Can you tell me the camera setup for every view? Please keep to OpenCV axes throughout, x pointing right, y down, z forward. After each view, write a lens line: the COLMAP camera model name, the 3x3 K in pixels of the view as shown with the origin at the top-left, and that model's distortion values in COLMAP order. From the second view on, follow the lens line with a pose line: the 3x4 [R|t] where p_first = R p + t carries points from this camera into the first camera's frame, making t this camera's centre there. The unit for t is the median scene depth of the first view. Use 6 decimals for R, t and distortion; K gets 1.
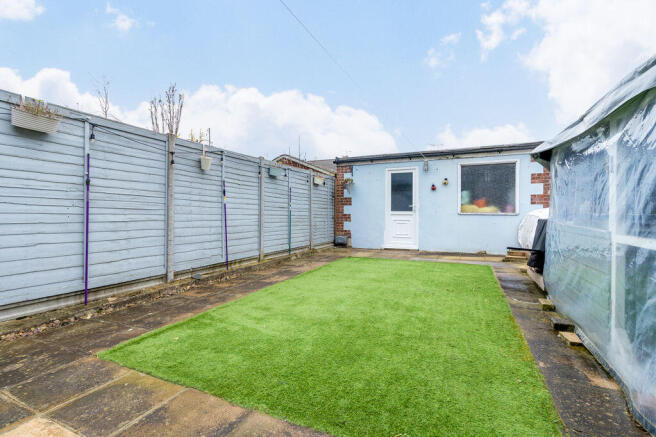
lens RADIAL K [[298.9, 0, 327.5], [0, 298.9, 216.3], [0, 0, 1]] dist [0.001951, 0.001717]
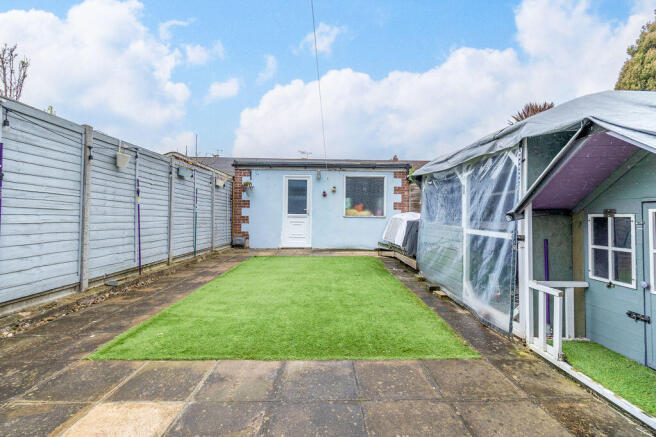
lens RADIAL K [[298.9, 0, 327.5], [0, 298.9, 218.3], [0, 0, 1]] dist [0.001951, 0.001717]
pose [[0.903906, 0.003927, 0.427712, -0.286973], [-0.003821, 0.999992, -0.001106, 0.000326], [-0.427713, -0.000635, 0.903914, -0.135943]]
